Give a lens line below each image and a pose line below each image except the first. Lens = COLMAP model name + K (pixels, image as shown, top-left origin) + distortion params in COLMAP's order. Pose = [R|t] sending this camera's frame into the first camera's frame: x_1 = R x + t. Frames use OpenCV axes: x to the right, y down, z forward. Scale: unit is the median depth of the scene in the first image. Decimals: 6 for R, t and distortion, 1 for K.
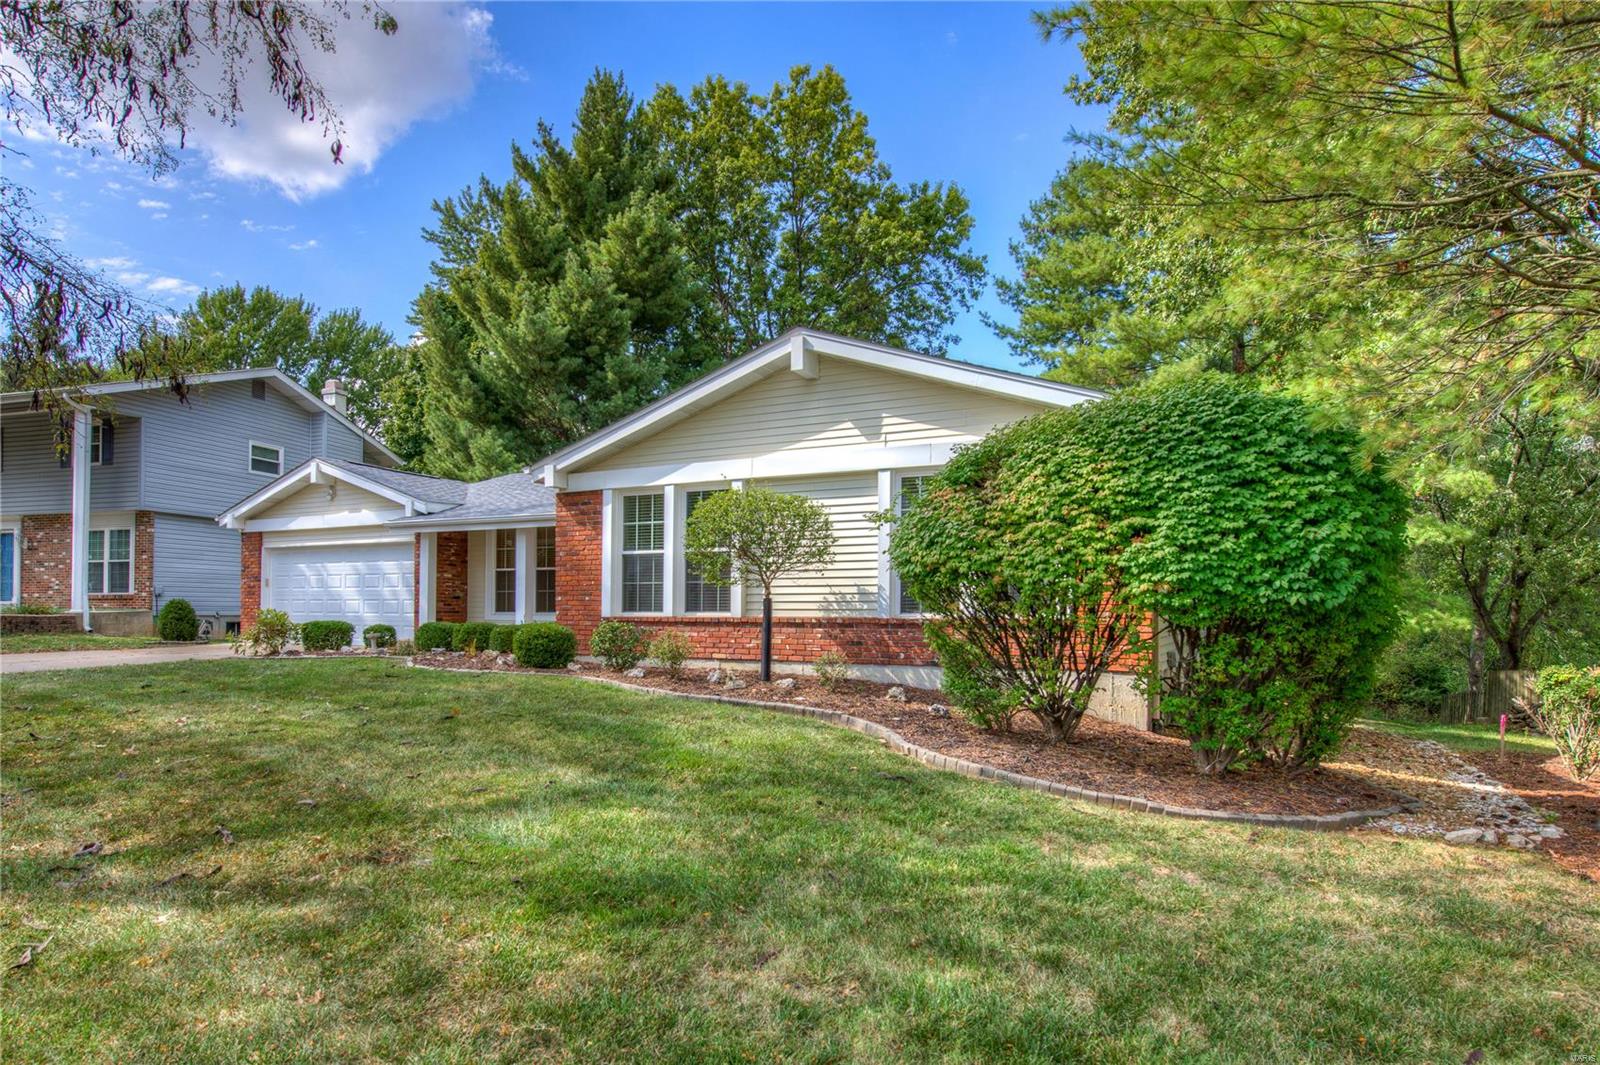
lens RADIAL K [[735.1, 0, 800.0], [0, 735.1, 532.5], [0, 0, 1]] dist [0.054362, 0.000003]
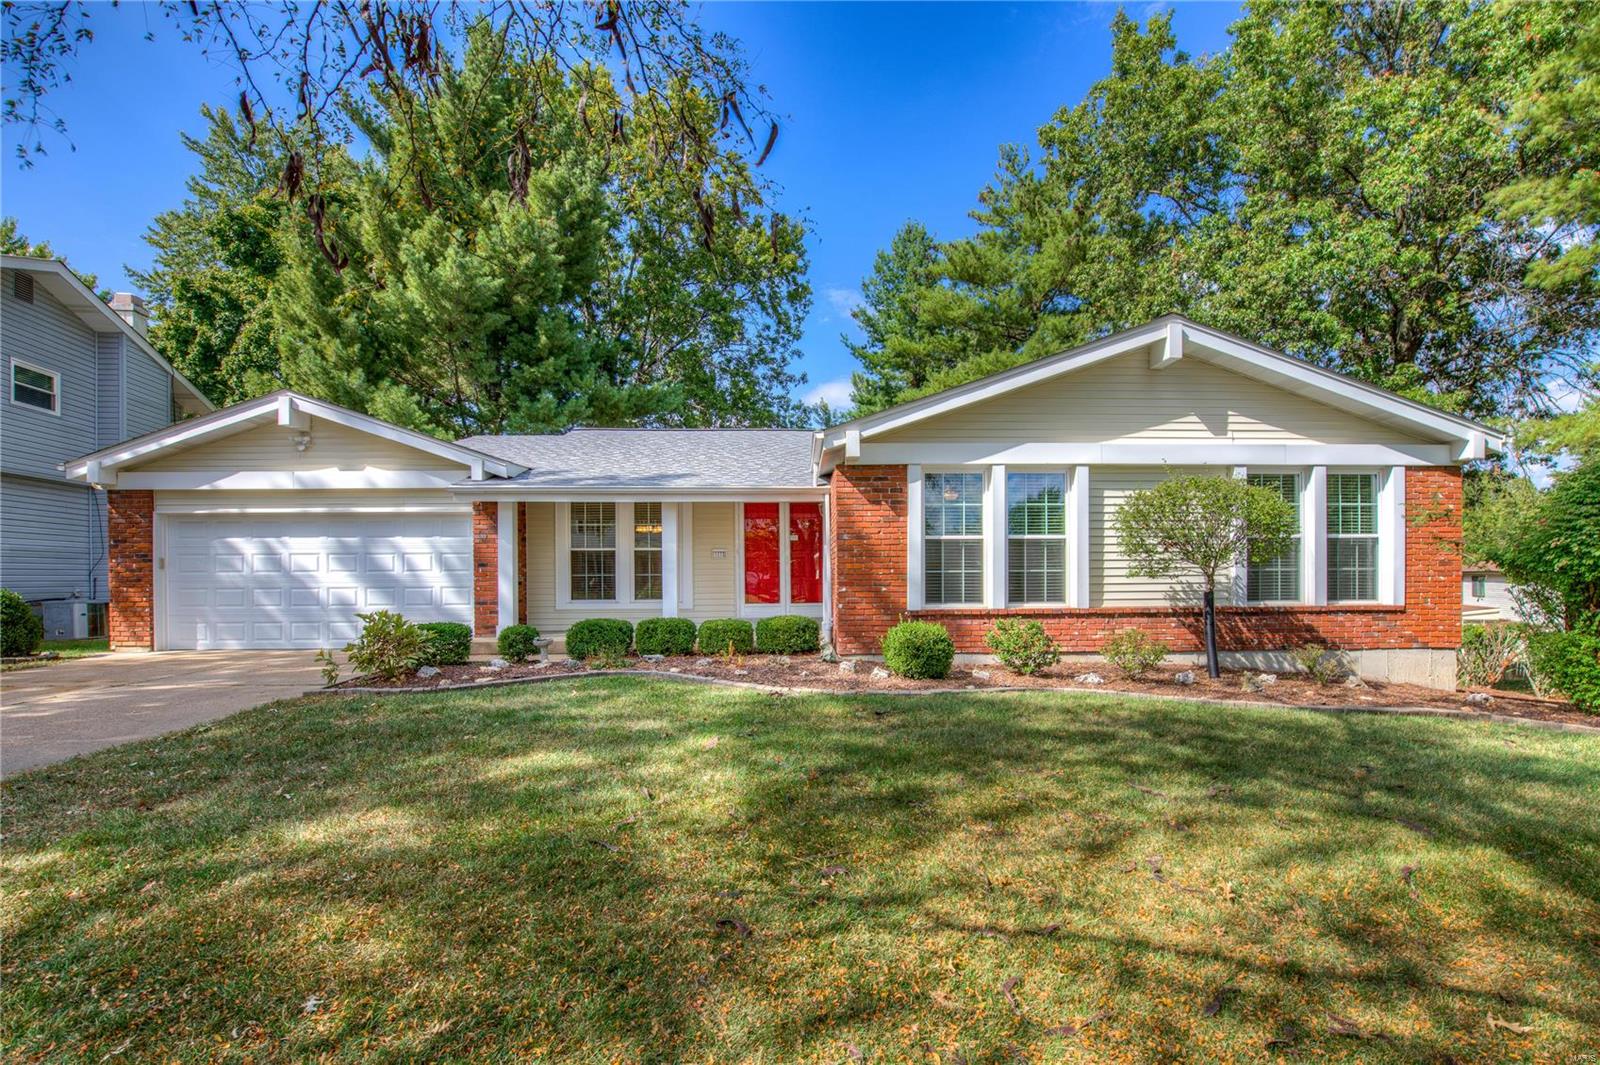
lens RADIAL K [[636.8, 0, 821.0], [0, 636.8, 519.4], [0, 0, 1]] dist [0.004886, 0.000170]
pose [[0.909368, 0.036085, 0.414425, -0.672982], [-0.034341, 0.999342, -0.011661, 0.019509], [-0.414573, -0.003628, 0.910009, 0.351347]]
